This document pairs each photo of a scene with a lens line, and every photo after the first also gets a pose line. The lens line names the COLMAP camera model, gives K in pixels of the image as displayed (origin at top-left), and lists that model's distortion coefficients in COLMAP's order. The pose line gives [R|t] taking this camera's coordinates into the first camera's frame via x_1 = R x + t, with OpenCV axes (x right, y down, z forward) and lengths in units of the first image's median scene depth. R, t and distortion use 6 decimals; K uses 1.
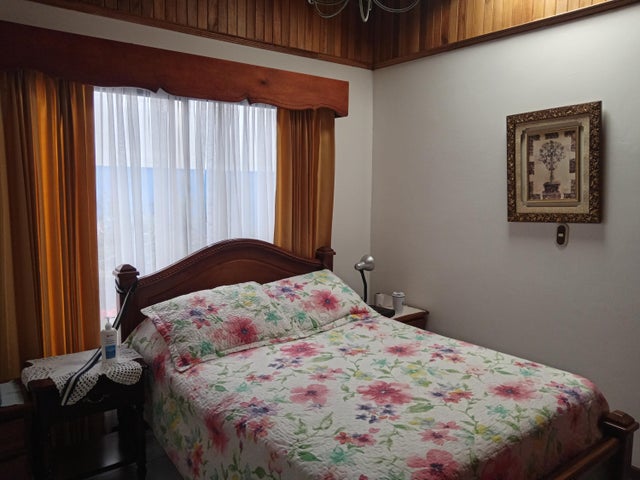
lens RADIAL K [[498.9, 0, 318.2], [0, 498.9, 239.4], [0, 0, 1]] dist [-0.002238, -0.000314]
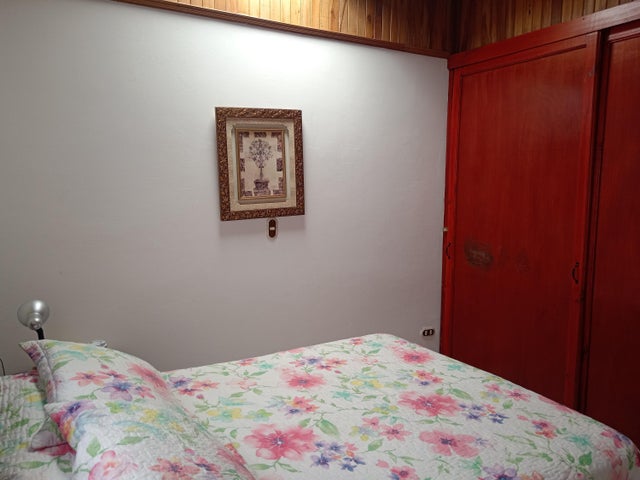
lens RADIAL K [[498.9, 0, 318.8], [0, 498.9, 243.1], [0, 0, 1]] dist [-0.002238, -0.000314]
pose [[0.124422, -0.128787, 0.983836, -0.570530], [0.102679, 0.987889, 0.116332, -0.093225], [-0.986902, 0.086545, 0.136139, 0.759777]]
